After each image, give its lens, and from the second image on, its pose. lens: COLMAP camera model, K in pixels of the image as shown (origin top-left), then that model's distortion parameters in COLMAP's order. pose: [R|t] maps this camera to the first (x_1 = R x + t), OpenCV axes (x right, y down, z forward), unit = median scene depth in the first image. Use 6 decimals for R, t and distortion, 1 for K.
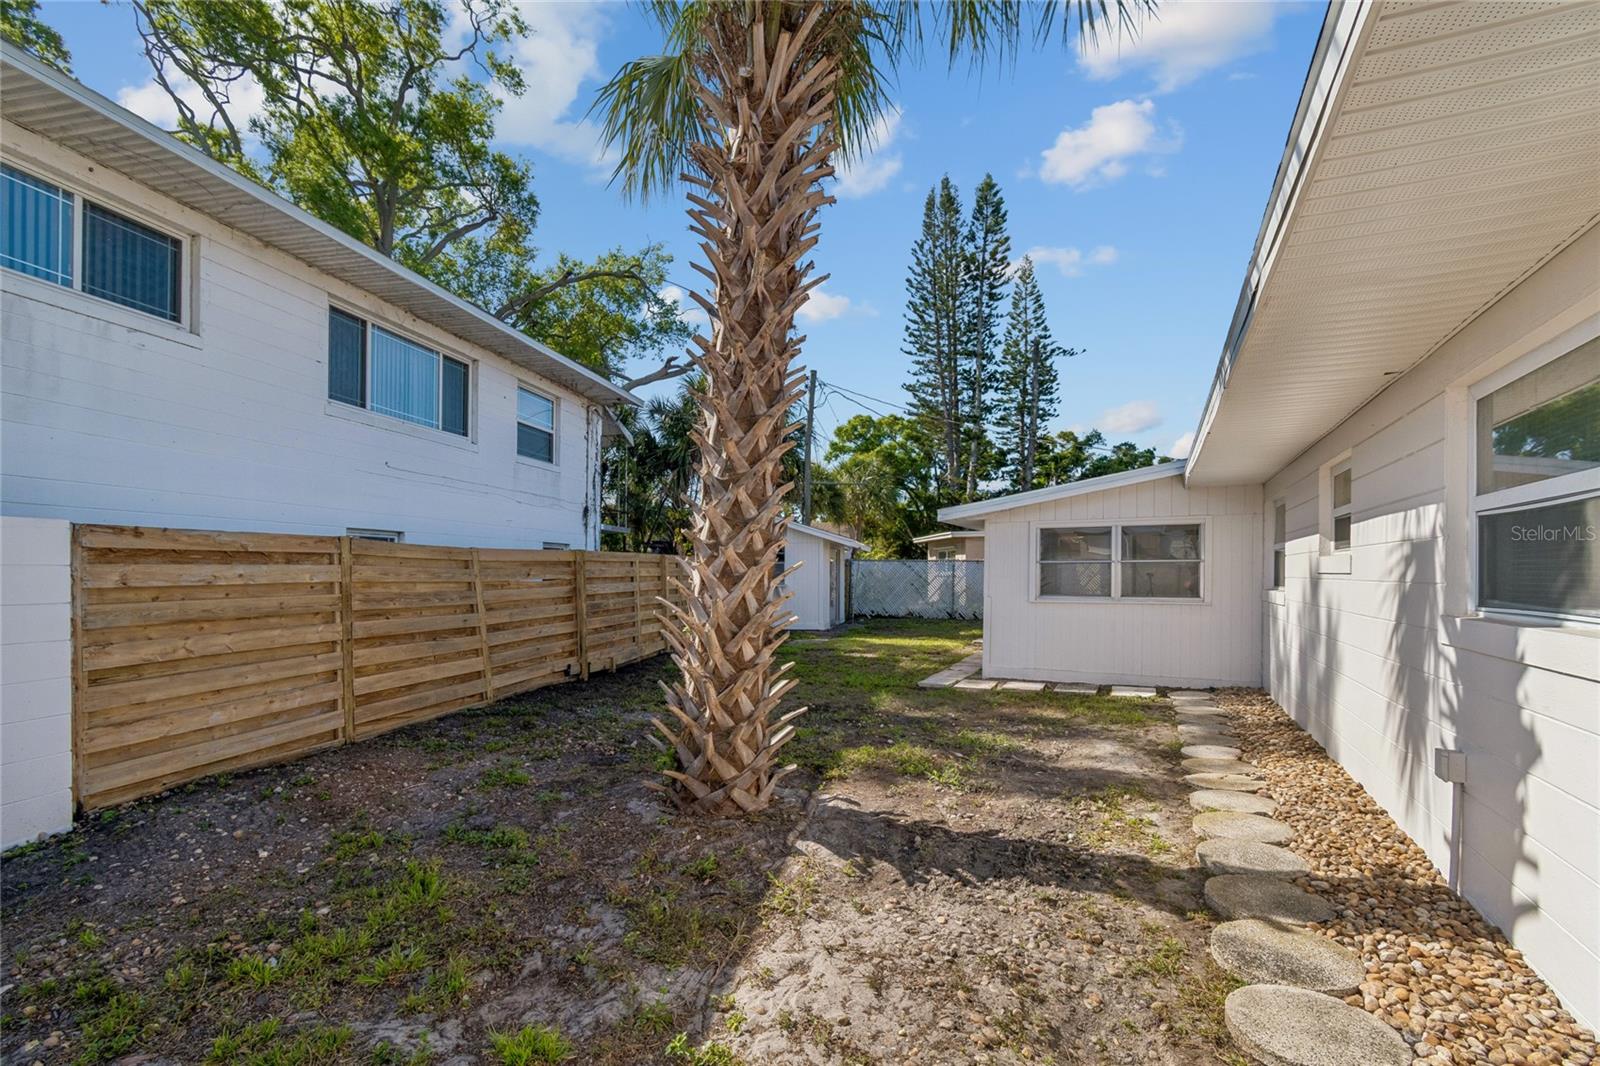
lens RADIAL K [[714.3, 0, 796.5], [0, 714.3, 605.6], [0, 0, 1]] dist [0.000734, -0.000001]
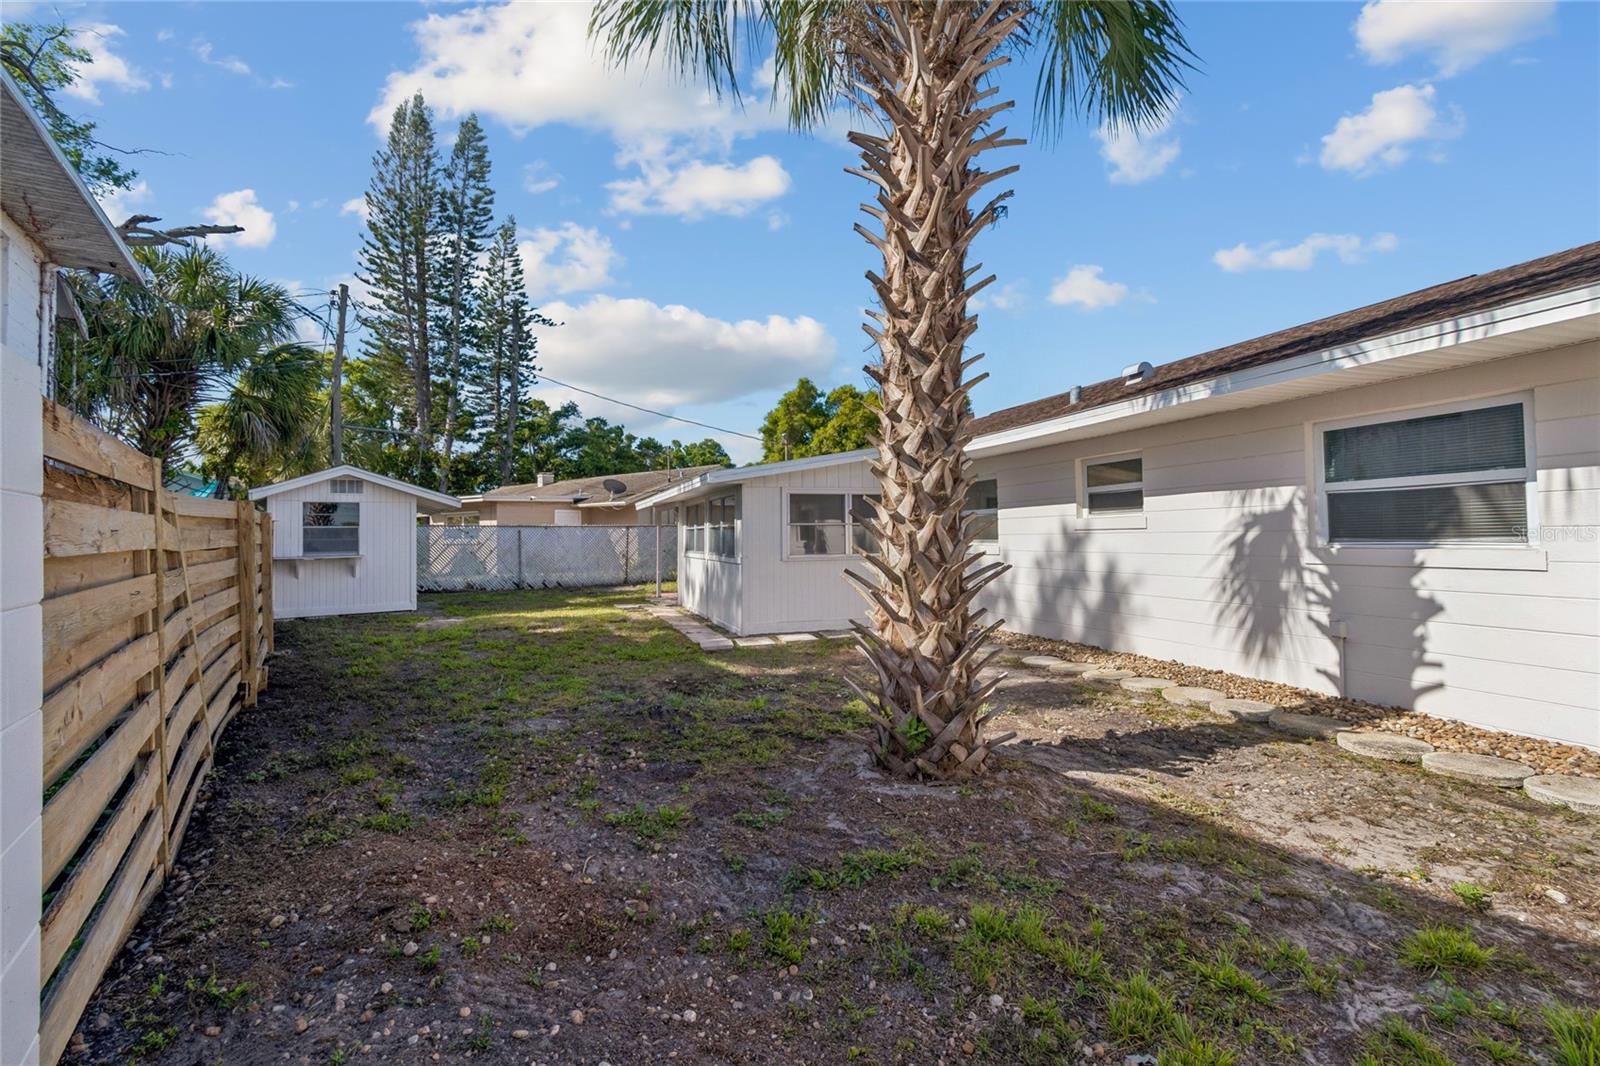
lens RADIAL K [[716.6, 0, 796.4], [0, 716.6, 557.9], [0, 0, 1]] dist [0.003634, -0.000527]
pose [[0.707690, -0.025704, 0.706055, -0.101241], [0.042508, 0.999077, -0.006235, -0.000487], [-0.705243, 0.034425, 0.708129, 0.049965]]
